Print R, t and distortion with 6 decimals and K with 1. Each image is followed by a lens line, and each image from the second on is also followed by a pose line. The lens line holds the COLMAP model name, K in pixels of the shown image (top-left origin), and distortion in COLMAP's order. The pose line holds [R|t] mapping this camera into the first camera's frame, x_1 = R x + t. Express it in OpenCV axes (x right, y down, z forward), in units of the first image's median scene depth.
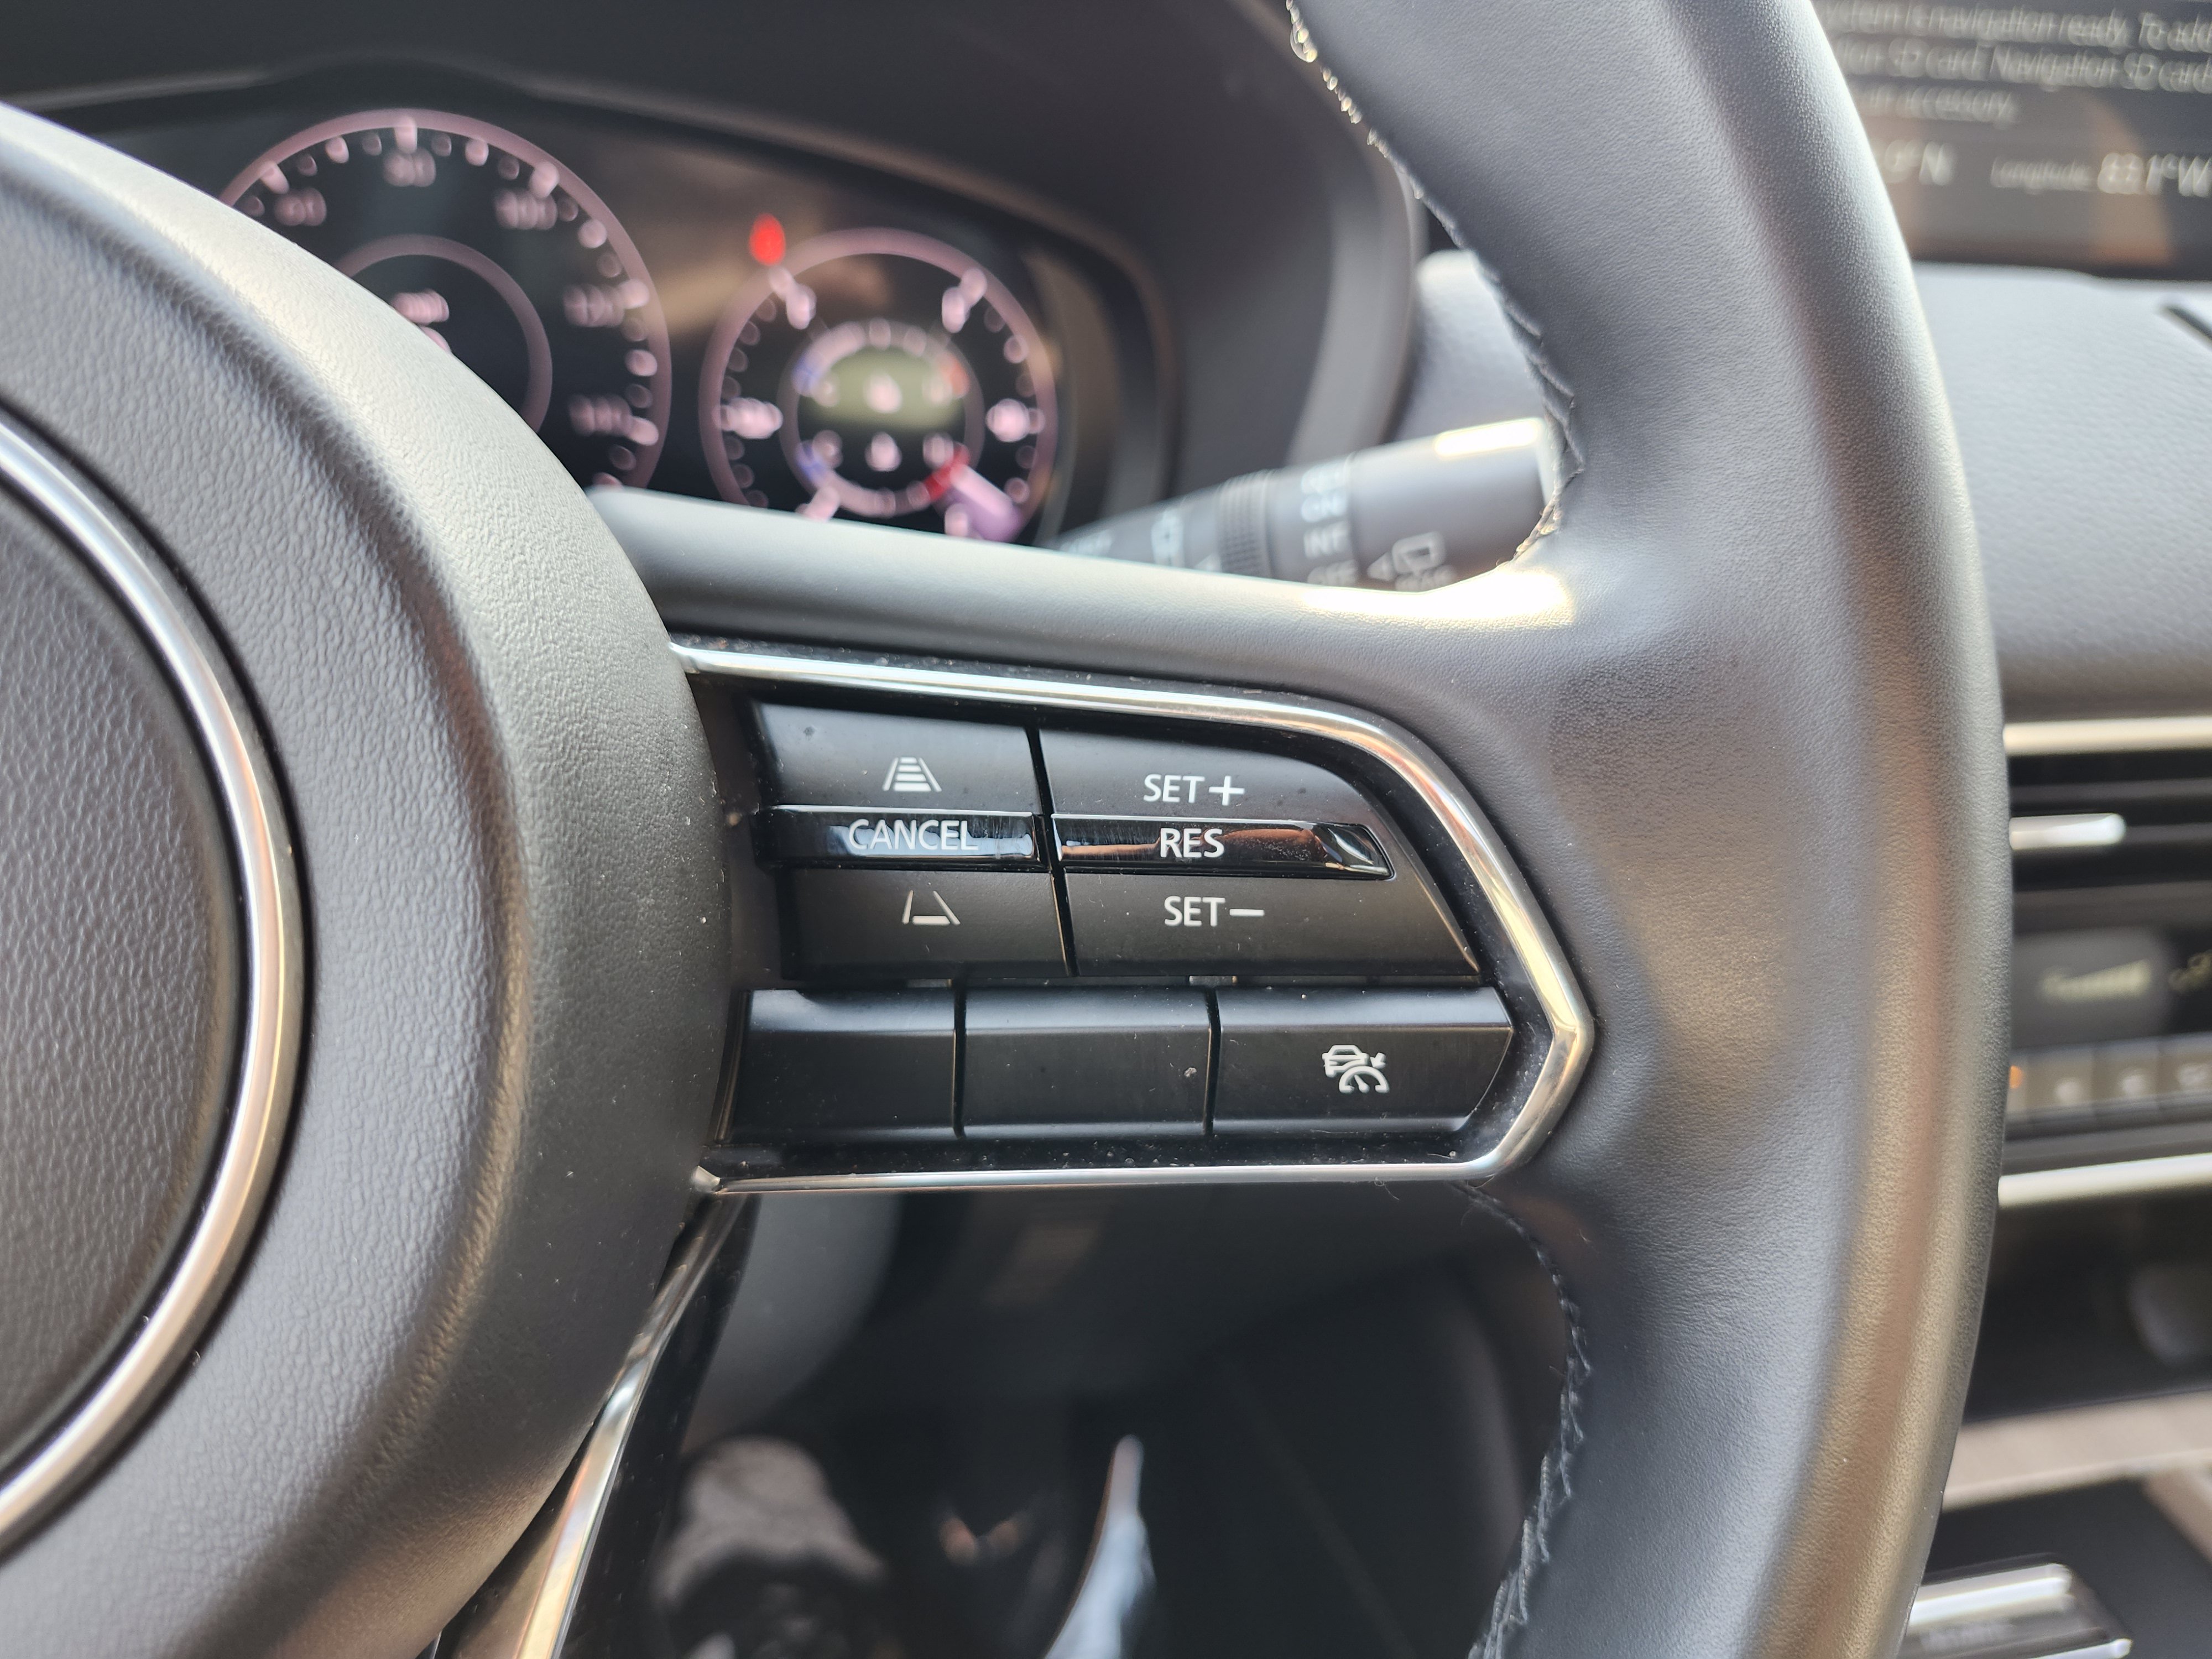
lens RADIAL K [[1695.1, 0, 1106.0], [0, 1695.1, 829.5], [0, 0, 1]] dist [0.004583, -0.060746]
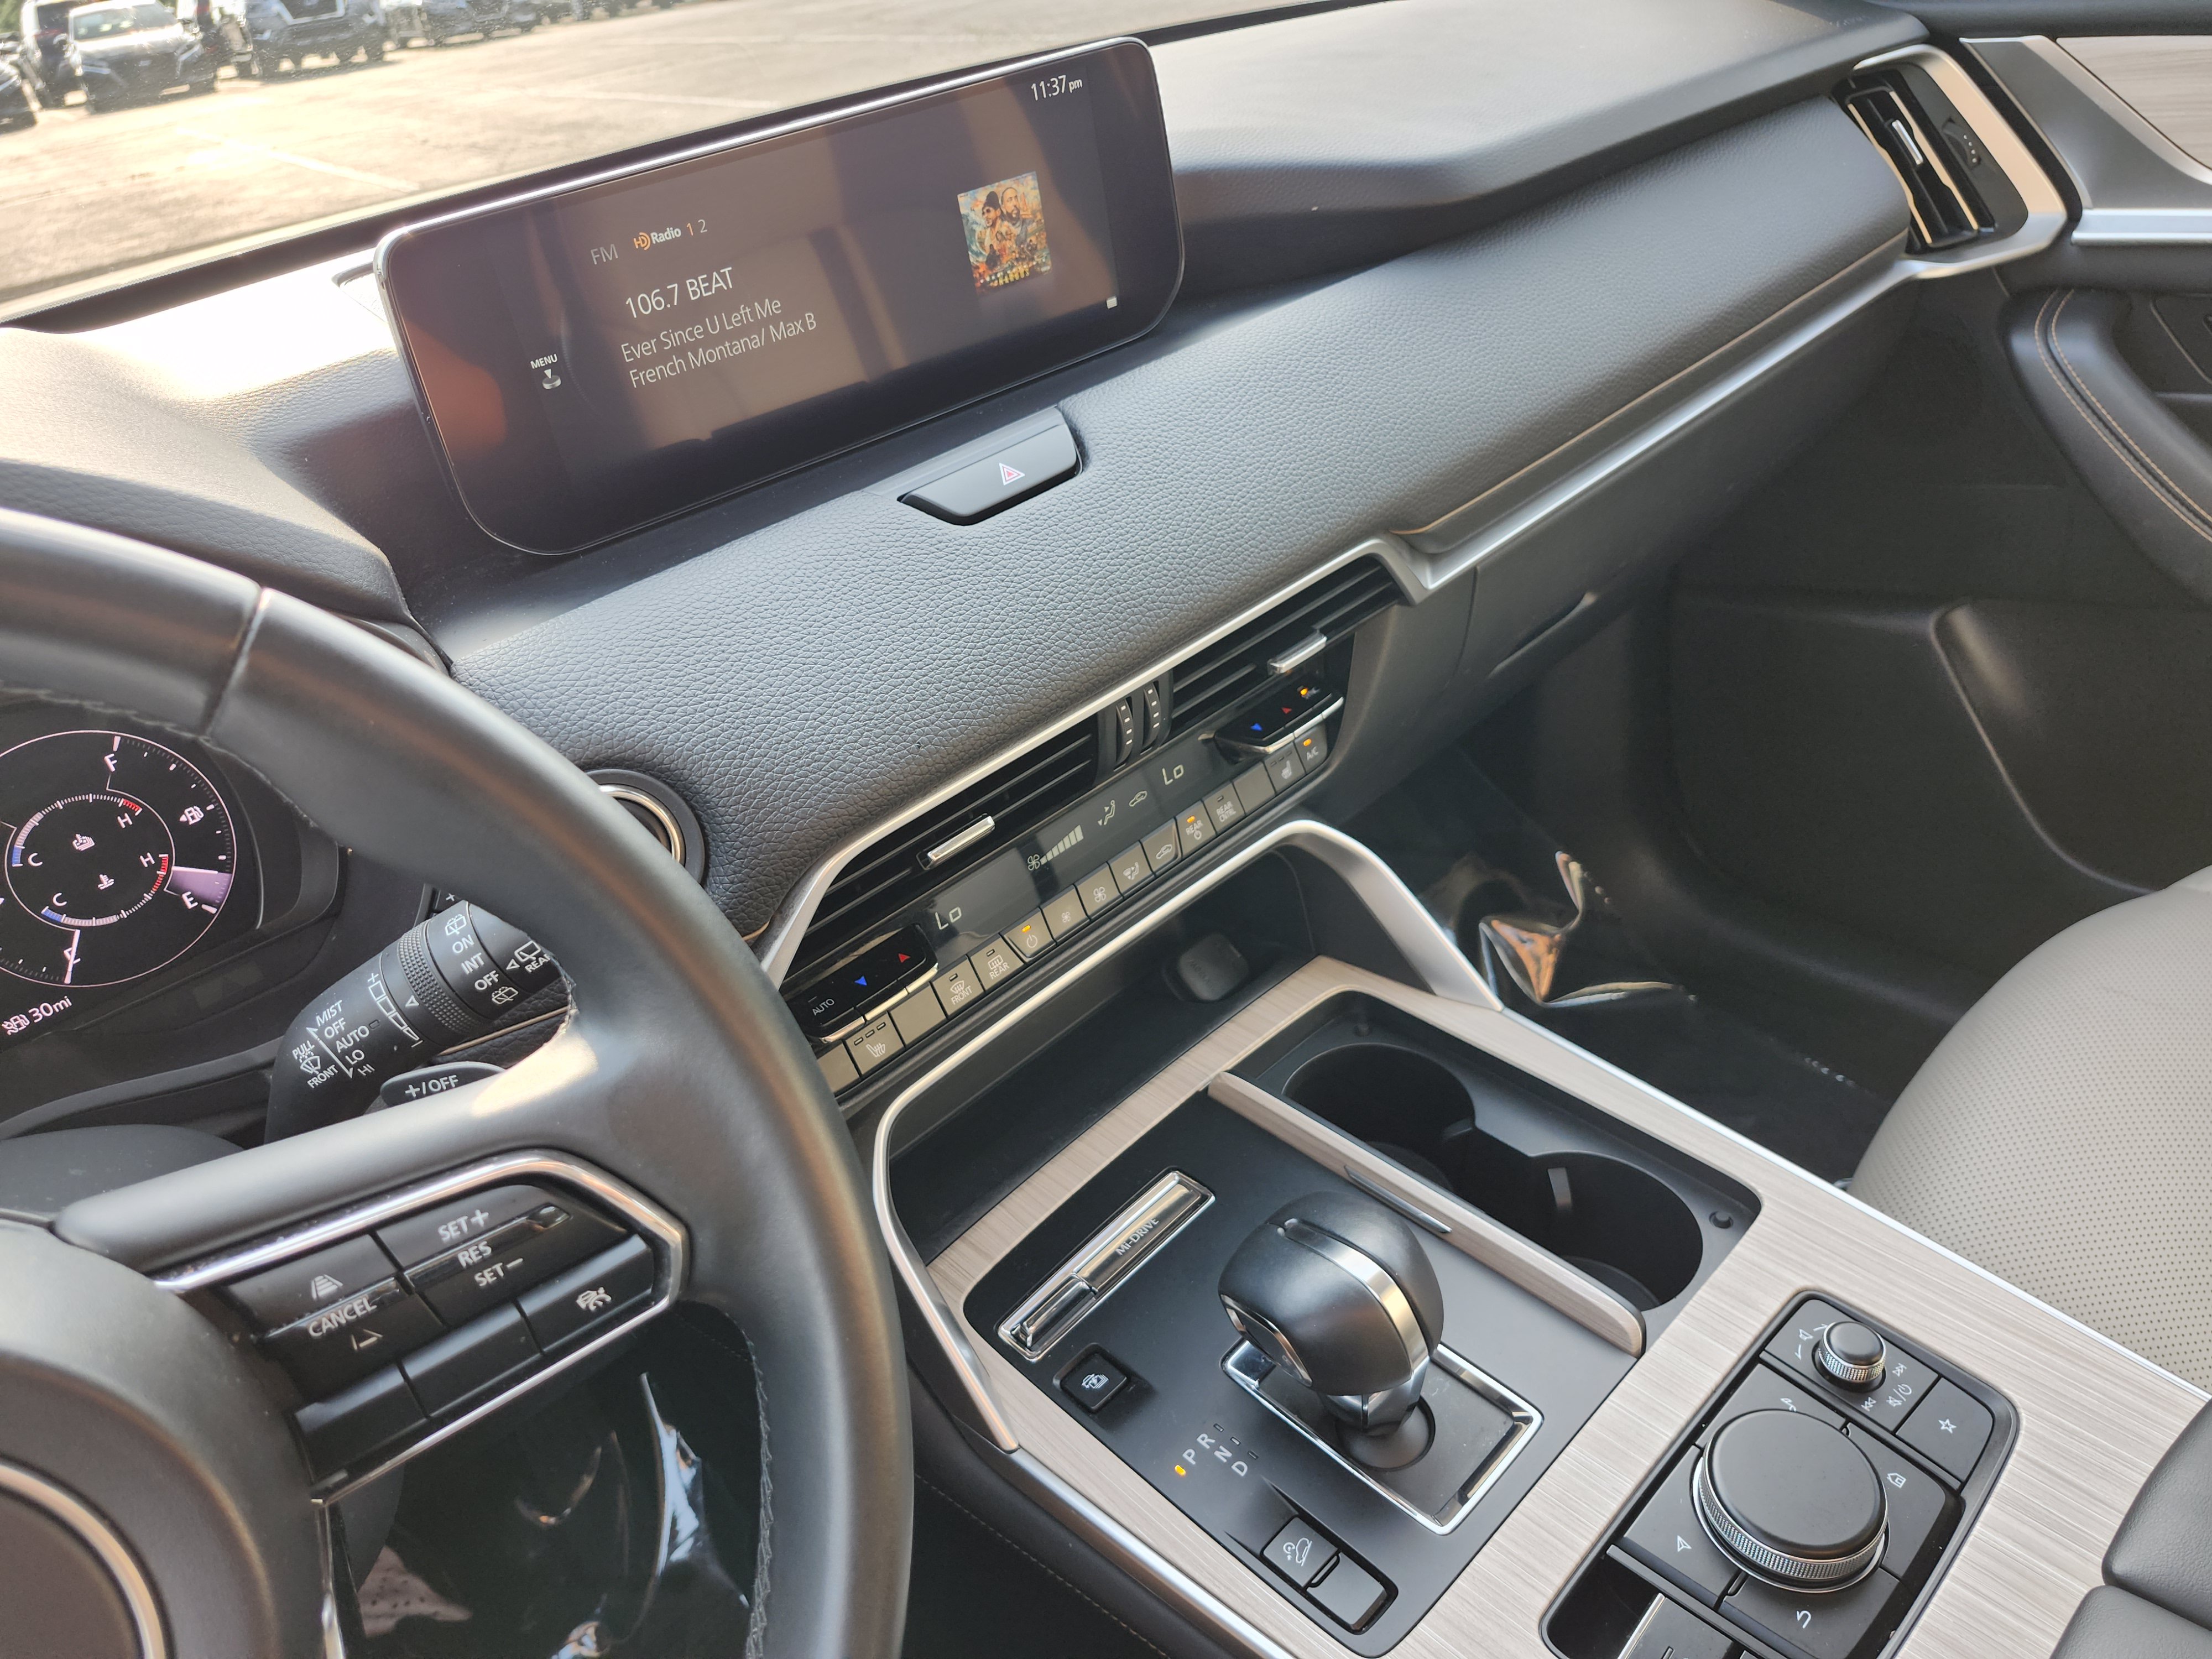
lens RADIAL K [[1566.5, 0, 1106.0], [0, 1566.5, 829.5], [0, 0, 1]] dist [0.004266, -0.003185]
pose [[0.823965, -0.419198, 0.381254, 0.169697], [0.376056, 0.907846, 0.185468, -0.528483], [-0.423868, -0.009446, 0.905675, -1.105779]]
